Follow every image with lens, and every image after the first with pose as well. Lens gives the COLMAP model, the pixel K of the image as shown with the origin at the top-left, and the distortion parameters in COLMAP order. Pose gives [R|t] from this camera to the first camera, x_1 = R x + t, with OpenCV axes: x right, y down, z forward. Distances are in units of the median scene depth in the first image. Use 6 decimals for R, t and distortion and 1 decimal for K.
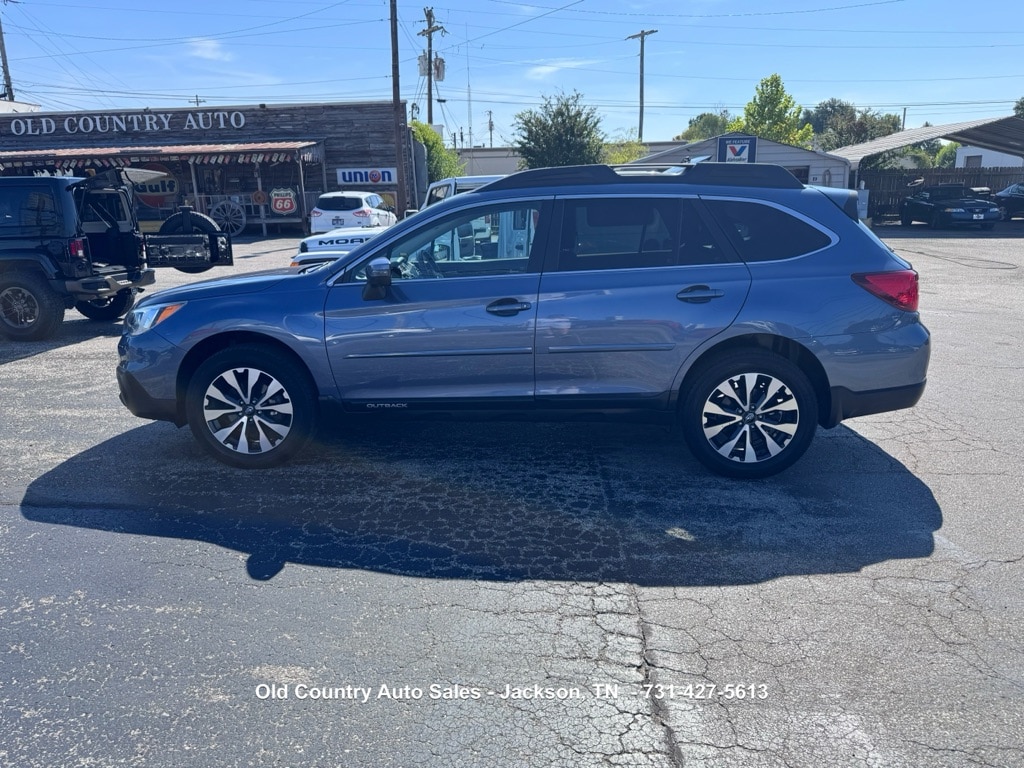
lens RADIAL K [[764.4, 0, 502.3], [0, 764.4, 362.2], [0, 0, 1]] dist [0.062296, -0.084345]
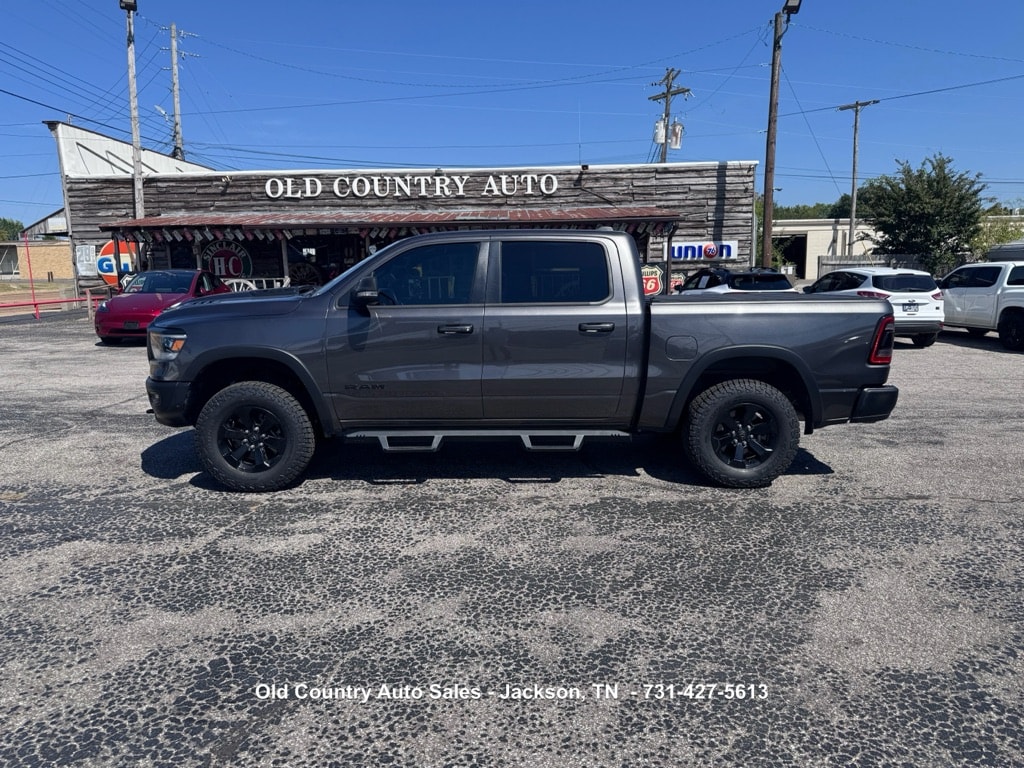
lens RADIAL K [[764.4, 0, 510.0], [0, 764.4, 384.2], [0, 0, 1]] dist [0.062296, -0.084345]
pose [[0.999100, 0.004989, 0.042134, -0.415713], [-0.001707, 0.996984, -0.077589, -0.035583], [-0.042394, 0.077447, 0.996095, 0.197739]]
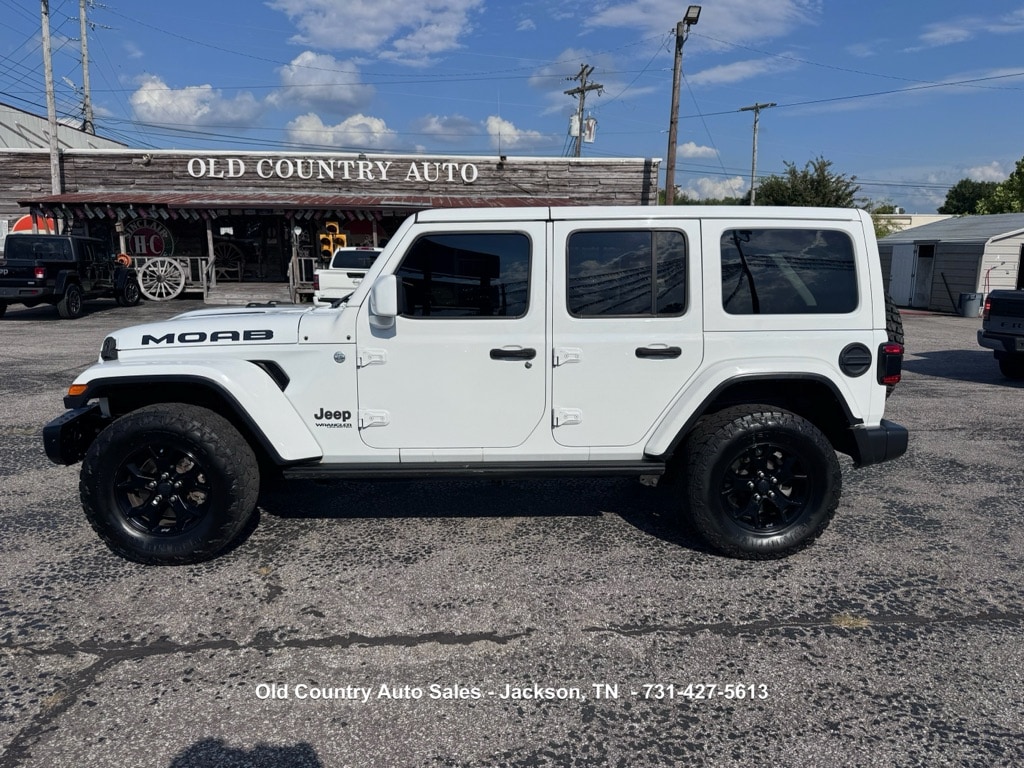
lens RADIAL K [[764.4, 0, 517.3], [0, 764.4, 394.2], [0, 0, 1]] dist [0.062296, -0.084345]
pose [[0.987704, 0.003928, 0.156288, -0.421022], [0.003481, 0.998884, -0.047106, -0.023092], [-0.156299, 0.047071, 0.986588, 0.147923]]
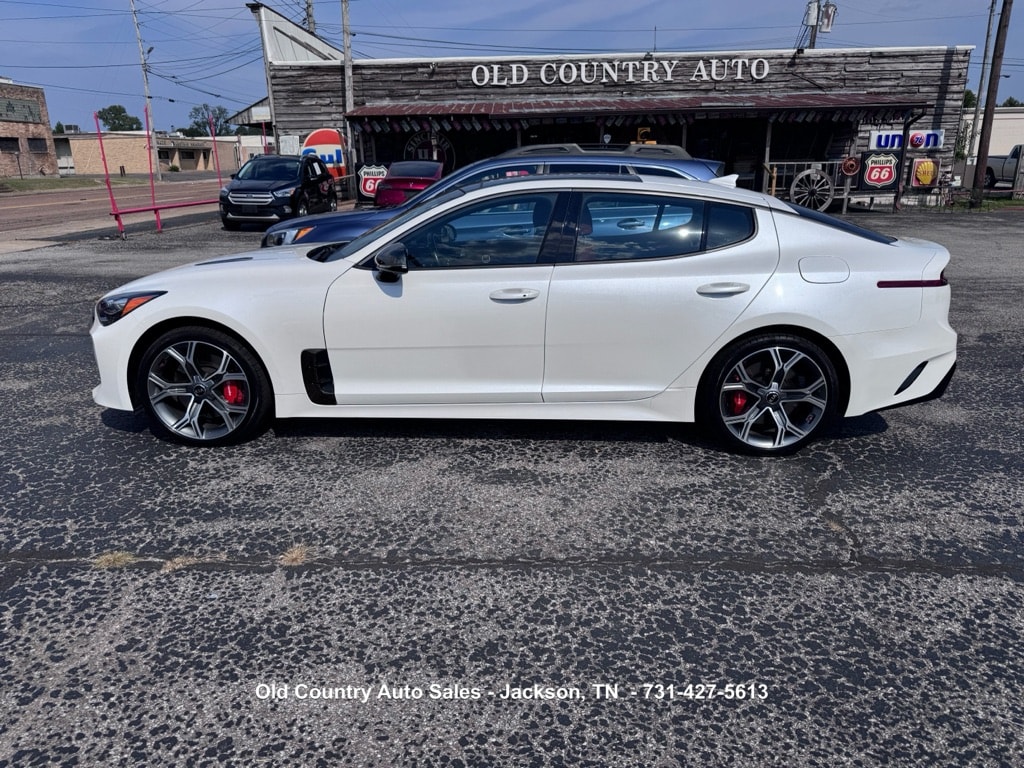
lens RADIAL K [[764.4, 0, 509.6], [0, 764.4, 399.1], [0, 0, 1]] dist [0.062296, -0.084345]
pose [[0.999120, -0.001865, 0.041897, -0.637034], [-0.001018, 0.997638, 0.068688, -0.022310], [-0.041926, -0.068670, 0.996758, 0.175265]]
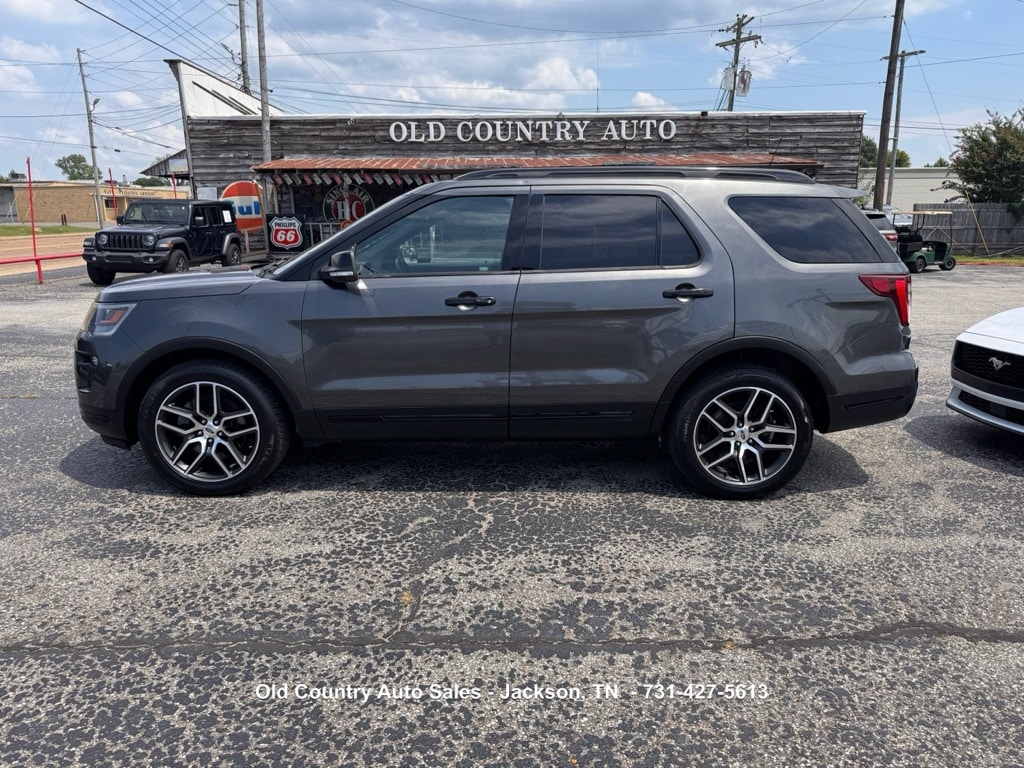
lens RADIAL K [[764.4, 0, 515.7], [0, 764.4, 388.3], [0, 0, 1]] dist [0.062296, -0.084345]
pose [[0.995543, -0.002907, 0.094265, -0.585842], [0.003478, 0.999977, -0.005892, -0.025193], [-0.094246, 0.006193, 0.995530, 0.173104]]
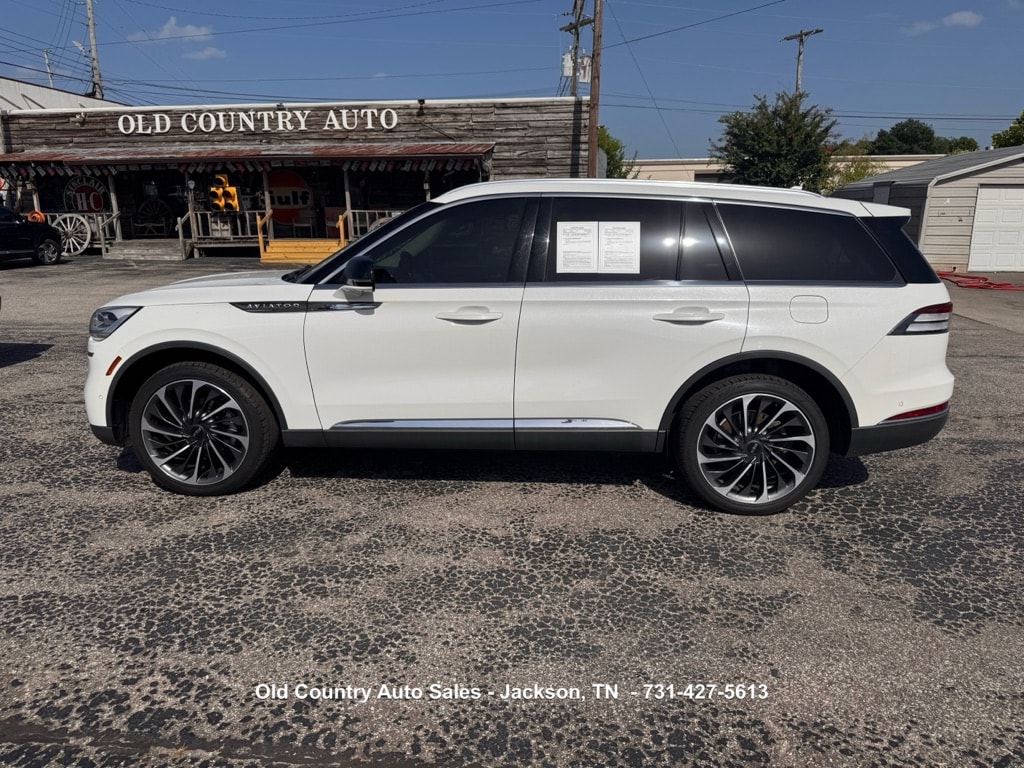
lens RADIAL K [[760.5, 0, 501.7], [0, 760.5, 400.0], [0, 0, 1]] dist [0.008326, -0.009070]
pose [[0.999294, 0.025624, -0.027474, -0.190221], [-0.024986, 0.999416, 0.023313, -0.034209], [0.028056, -0.022610, 0.999351, 0.178519]]
